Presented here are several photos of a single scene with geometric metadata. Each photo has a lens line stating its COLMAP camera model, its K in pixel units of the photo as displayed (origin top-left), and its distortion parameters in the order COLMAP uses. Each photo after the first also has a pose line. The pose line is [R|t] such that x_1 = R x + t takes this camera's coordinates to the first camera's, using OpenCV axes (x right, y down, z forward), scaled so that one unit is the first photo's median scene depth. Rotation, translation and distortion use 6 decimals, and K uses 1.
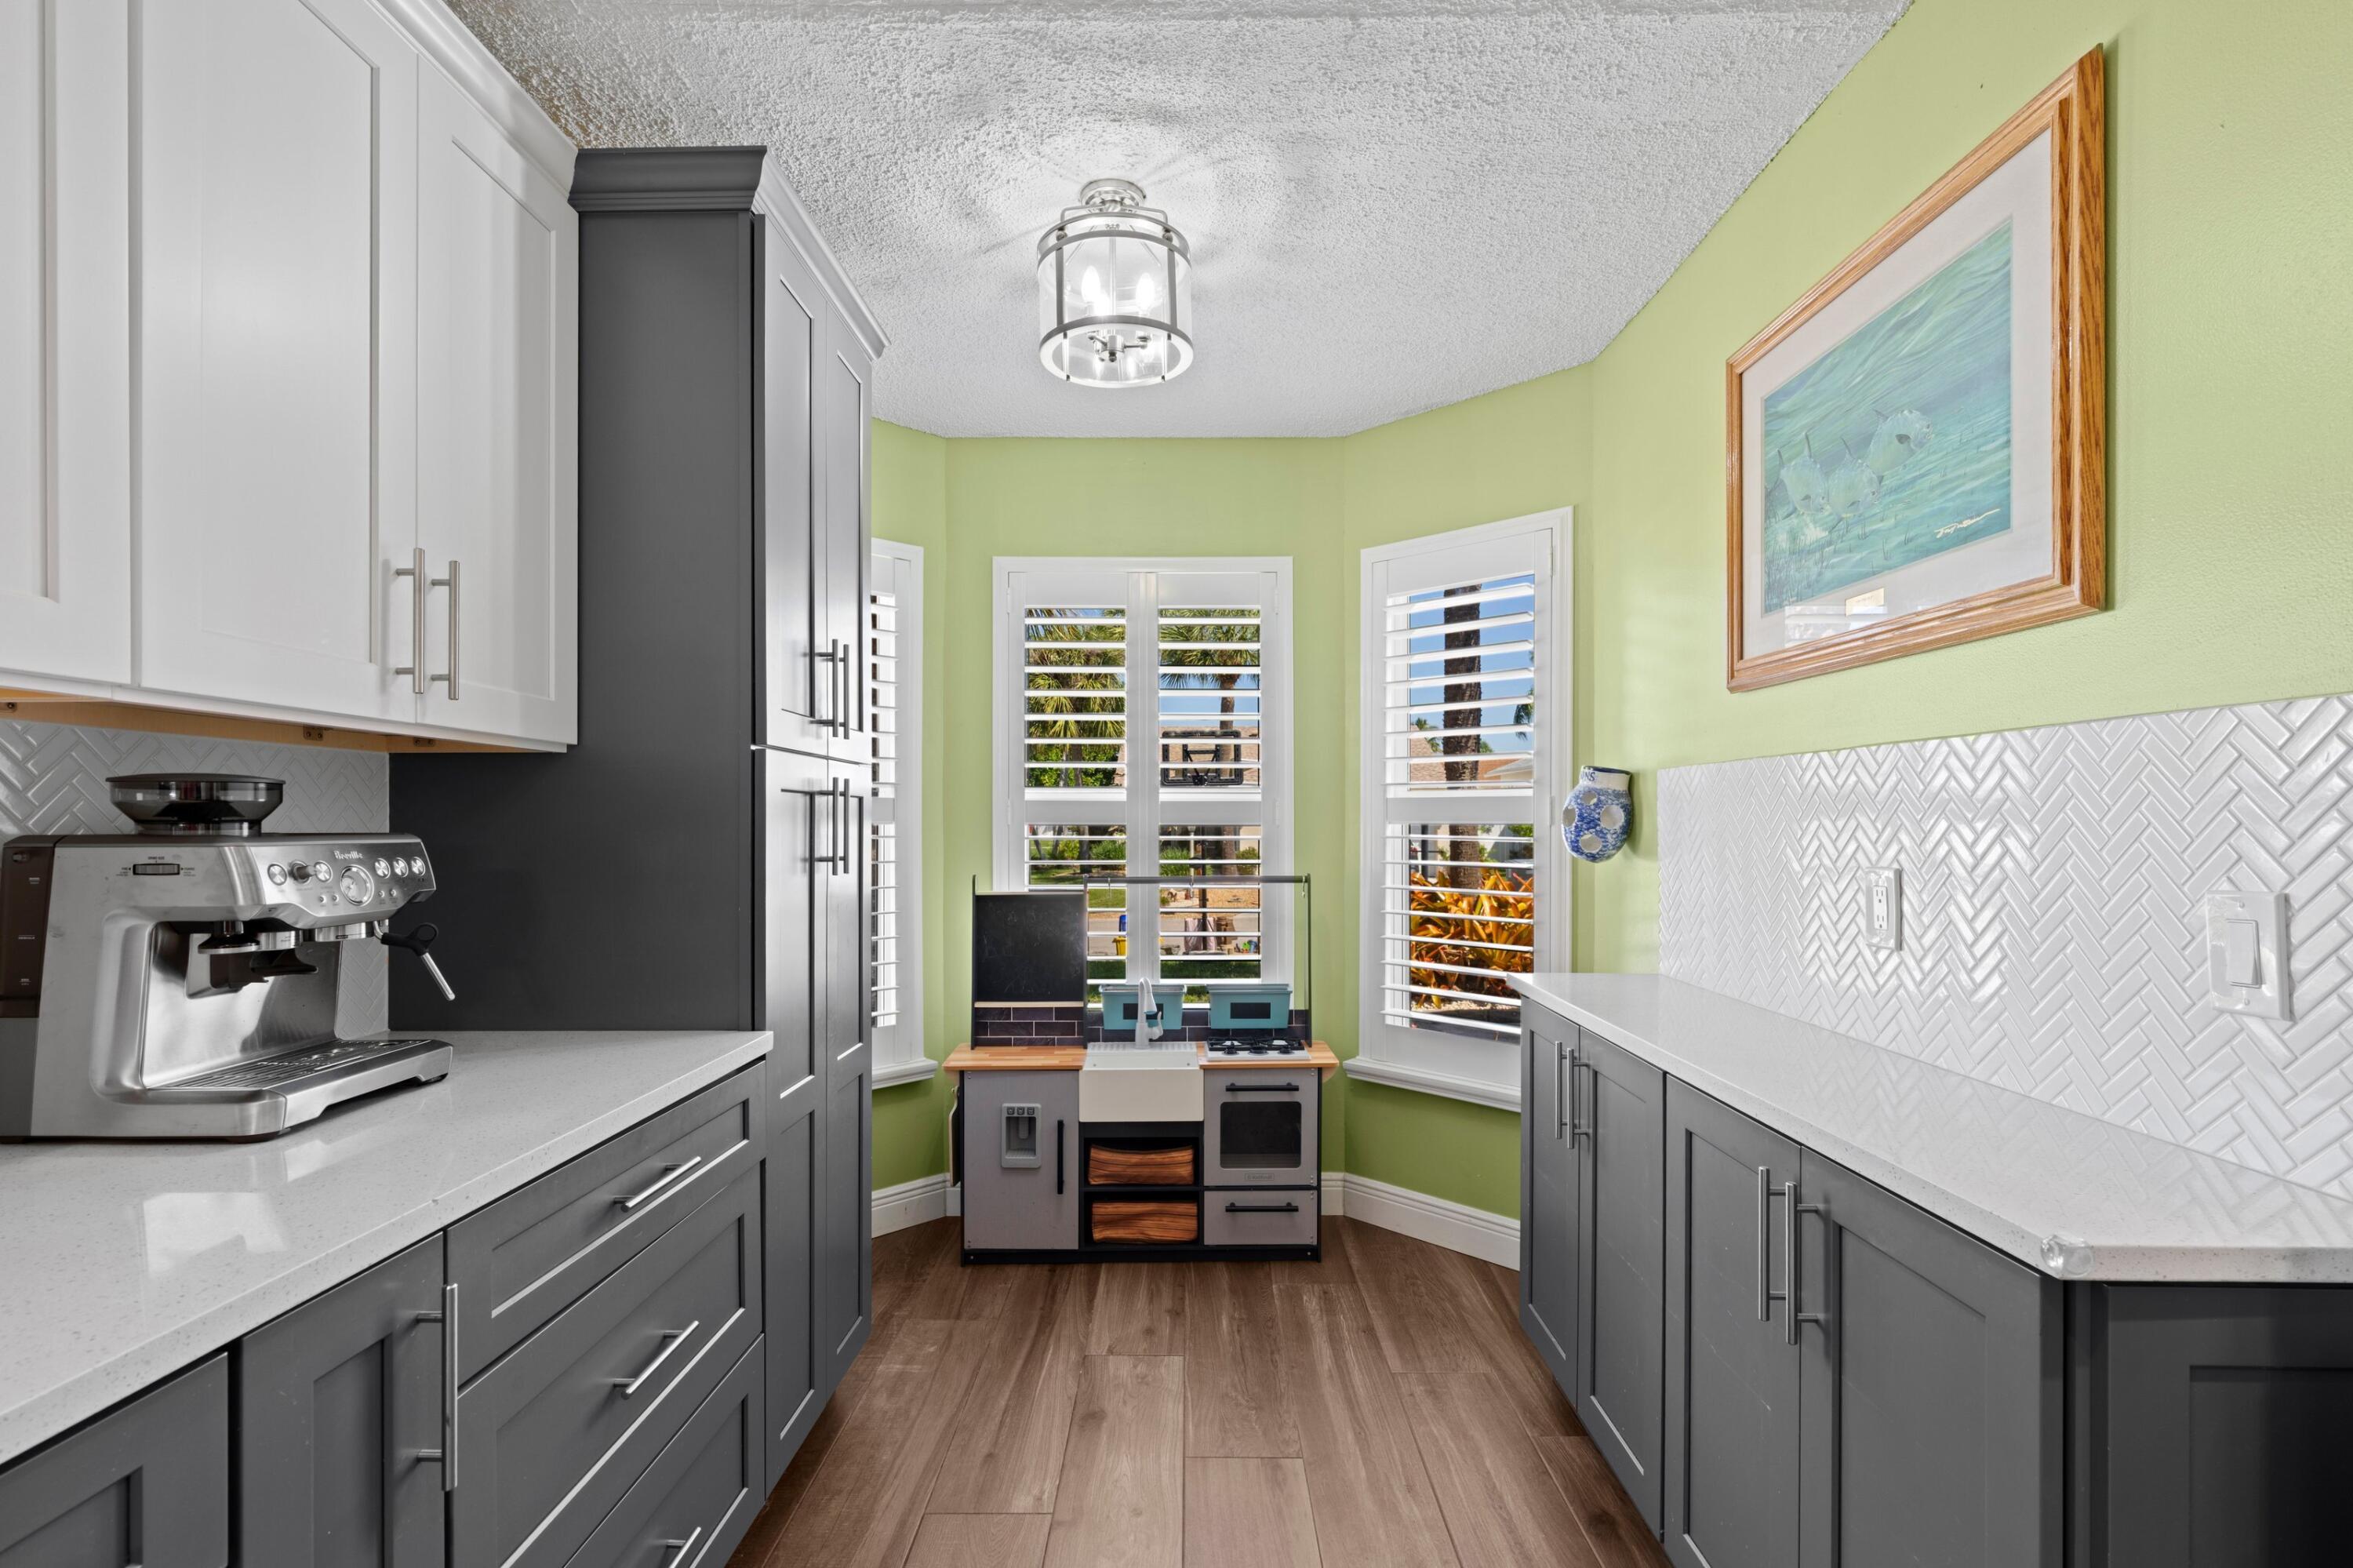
lens RADIAL K [[1073.2, 0, 1181.8], [0, 1073.2, 820.4], [0, 0, 1]] dist [-0.002289, 0.000090]
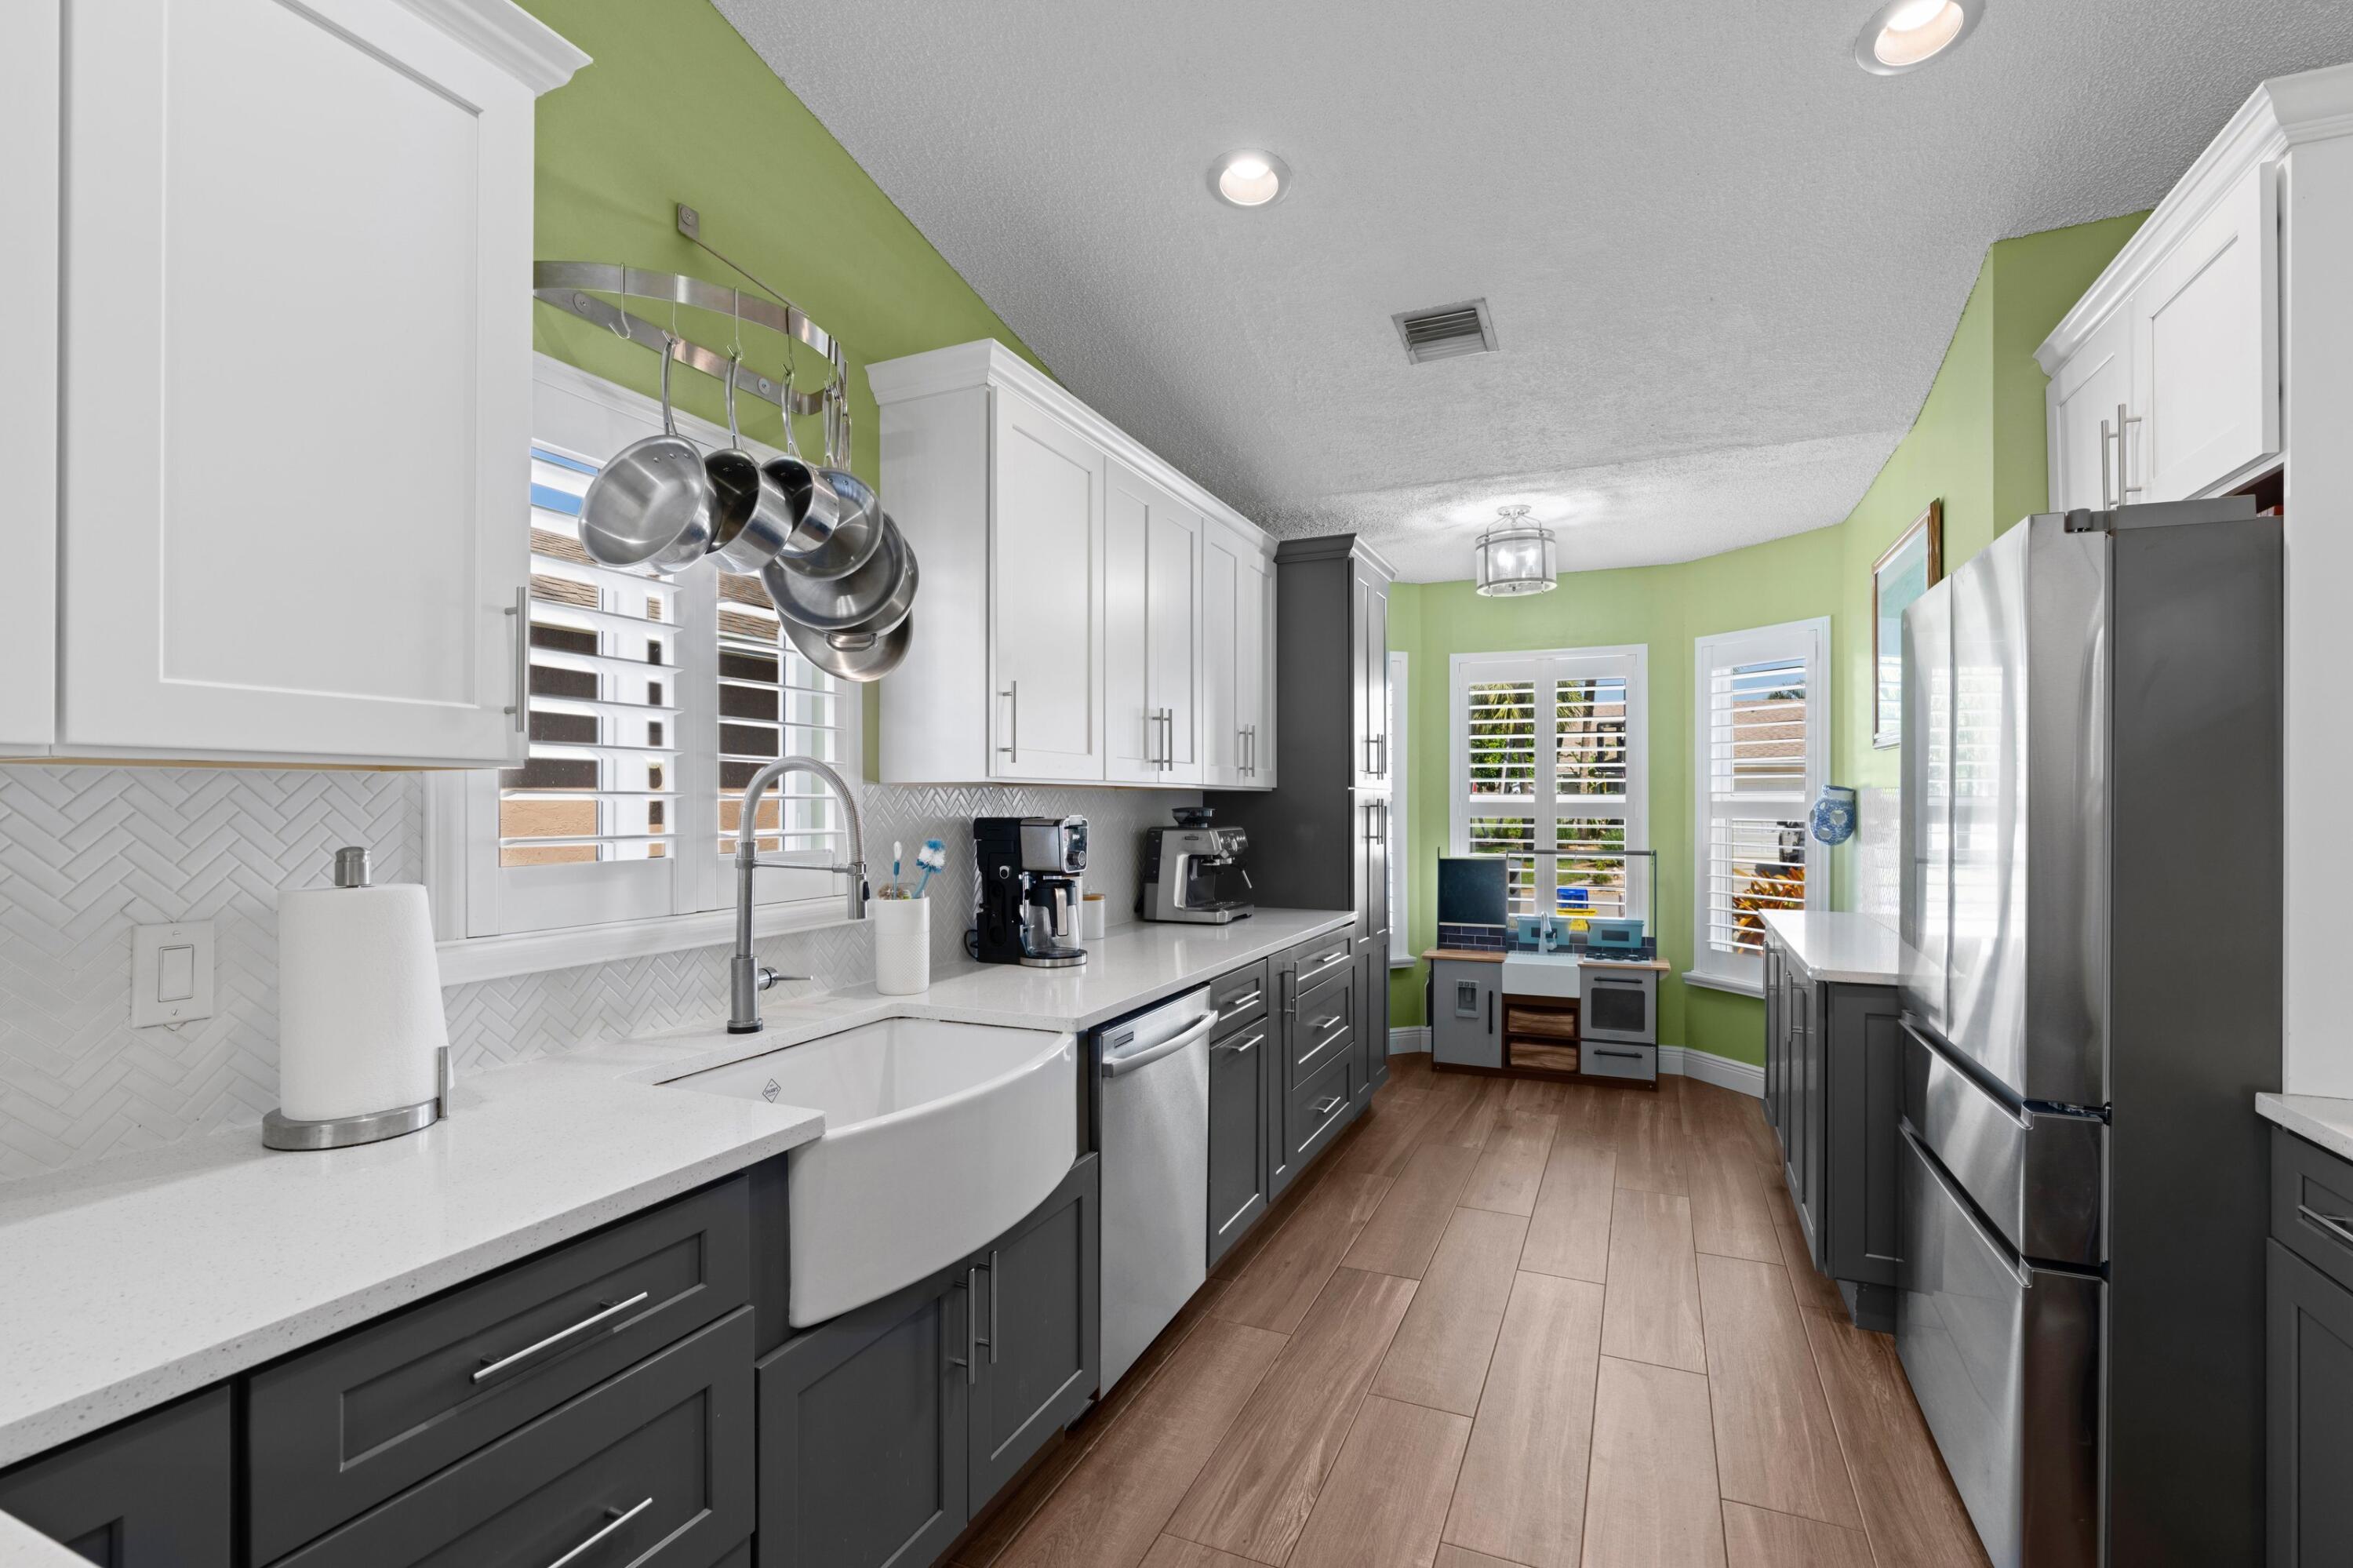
lens RADIAL K [[1059.6, 0, 1185.2], [0, 1059.6, 803.6], [0, 0, 1]] dist [-0.003233, -0.000114]
pose [[0.918119, 0.001235, -0.396303, 0.107365], [0.001008, 0.999985, 0.005451, -0.028640], [0.396303, -0.005404, 0.918104, -0.733125]]
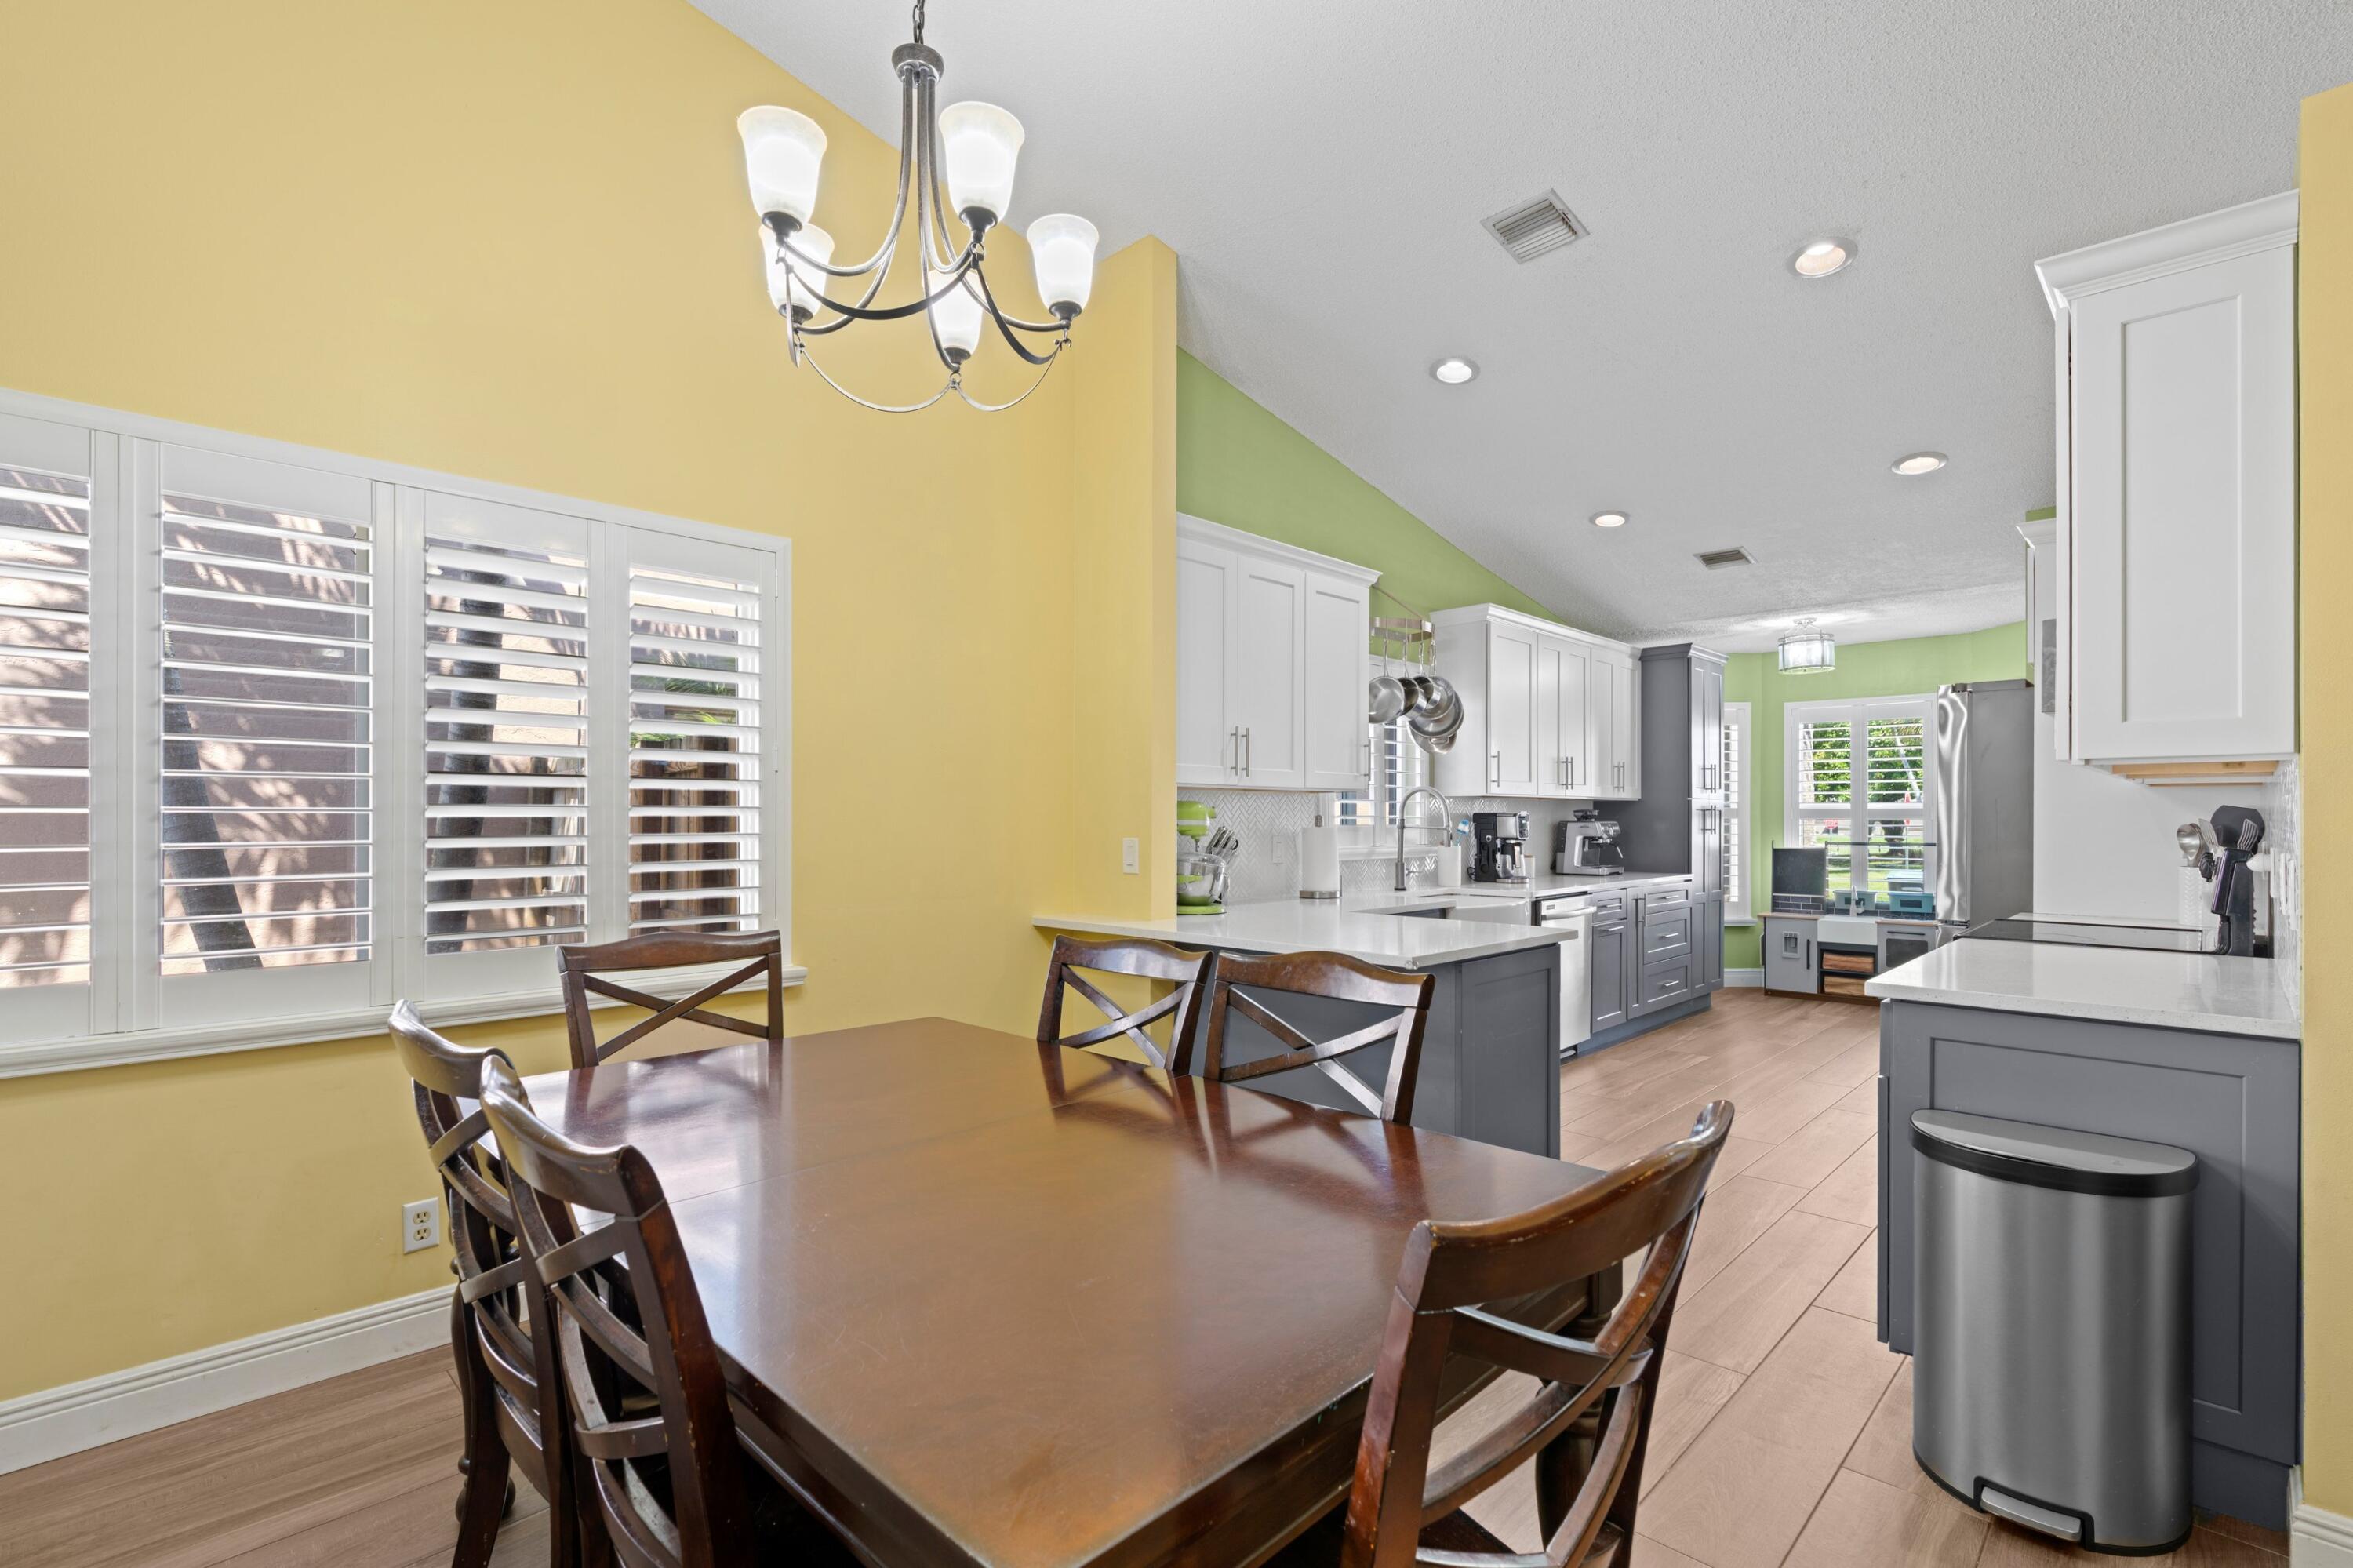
lens RADIAL K [[1073.2, 0, 1181.8], [0, 1073.2, 820.4], [0, 0, 1]] dist [-0.002289, 0.000090]
pose [[0.718419, 0.002373, -0.695606, 0.557803], [0.001572, 0.999986, 0.005035, -0.008106], [0.695609, -0.004711, 0.718406, -1.743180]]
